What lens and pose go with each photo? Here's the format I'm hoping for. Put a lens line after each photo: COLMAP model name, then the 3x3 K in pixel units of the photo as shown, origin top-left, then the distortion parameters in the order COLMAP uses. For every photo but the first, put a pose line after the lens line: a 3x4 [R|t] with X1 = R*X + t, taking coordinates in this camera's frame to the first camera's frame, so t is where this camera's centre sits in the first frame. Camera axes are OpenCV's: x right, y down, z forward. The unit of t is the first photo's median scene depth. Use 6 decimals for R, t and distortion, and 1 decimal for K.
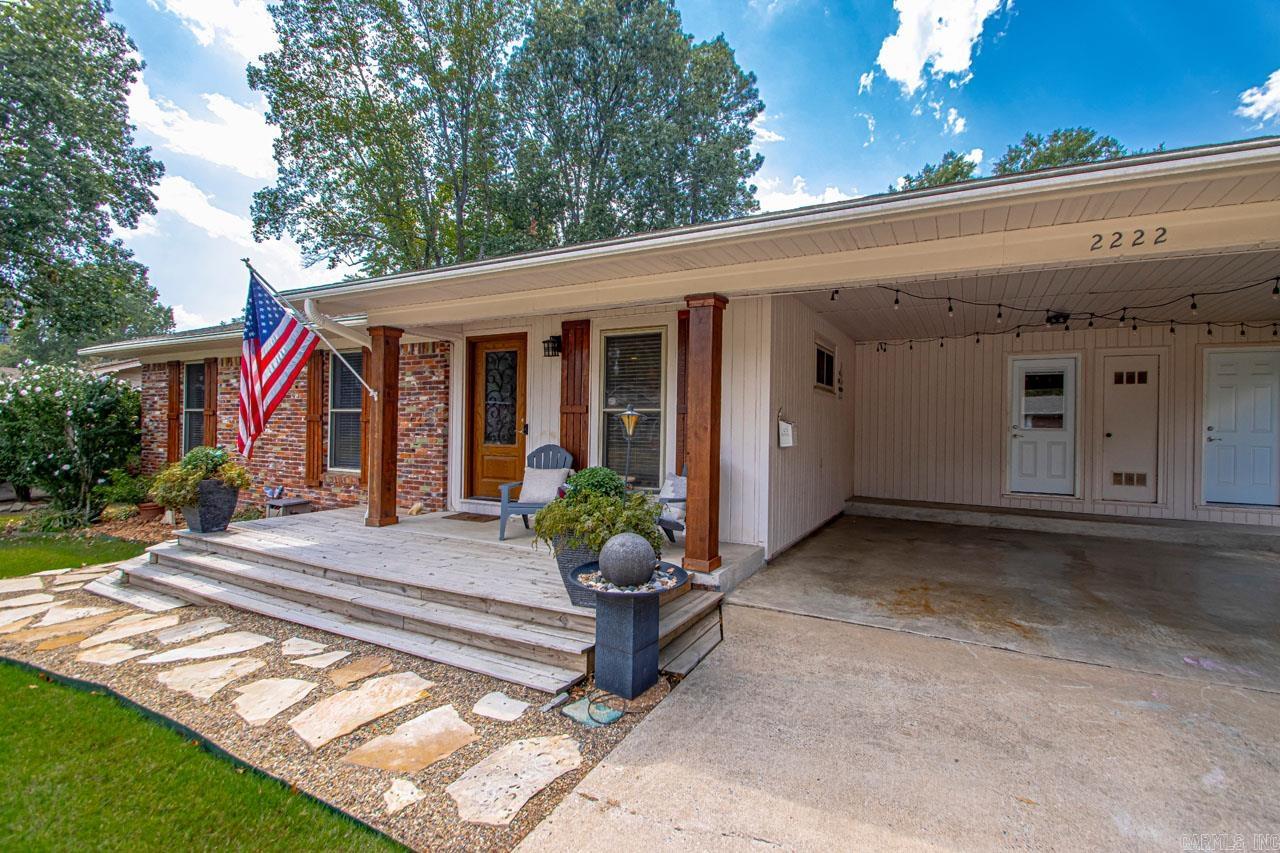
lens RADIAL K [[611.2, 0, 646.1], [0, 611.2, 417.4], [0, 0, 1]] dist [0.008269, -0.013852]
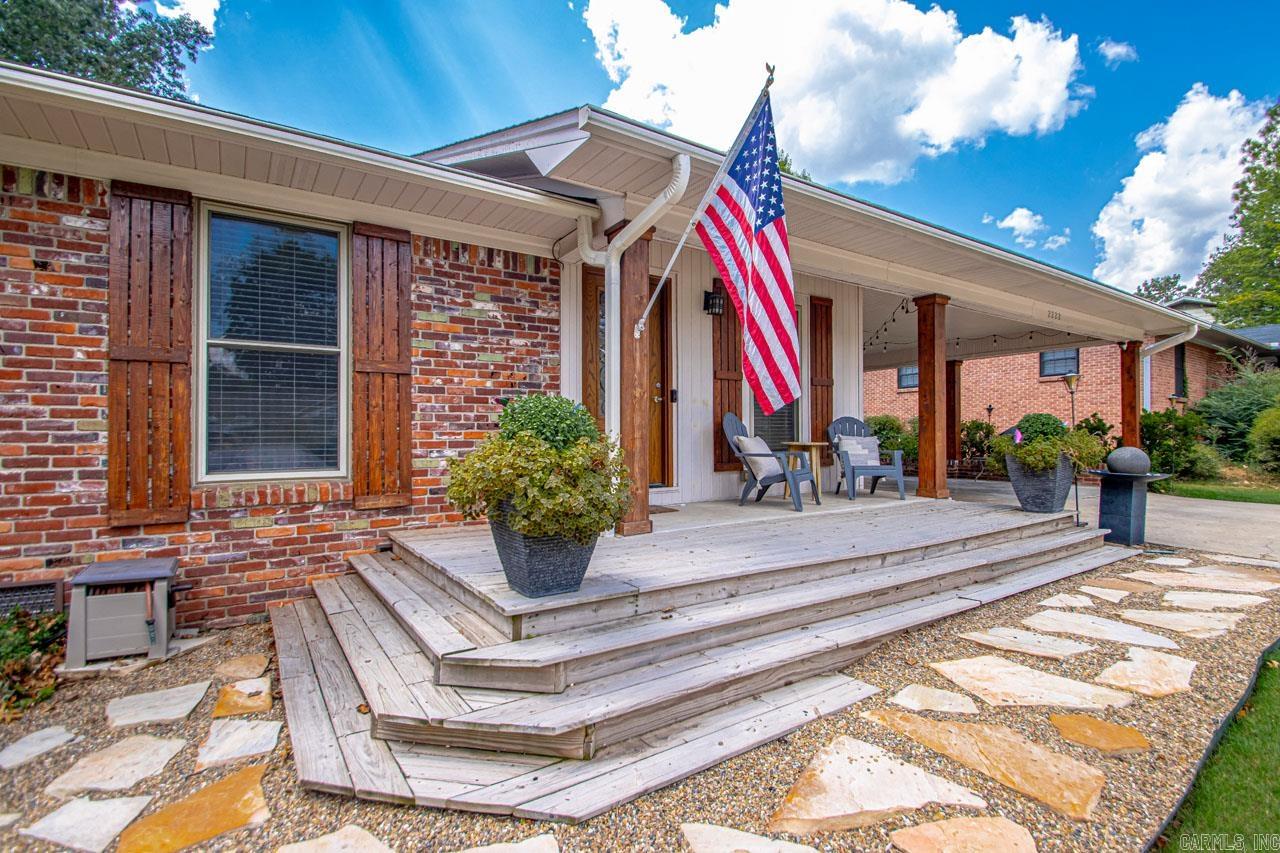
lens RADIAL K [[611.2, 0, 650.7], [0, 611.2, 432.5], [0, 0, 1]] dist [0.008269, -0.013852]
pose [[0.445654, -0.006601, 0.895181, -0.872058], [0.005993, 0.999972, 0.004390, 0.060064], [-0.895185, 0.003408, 0.445681, 0.603653]]
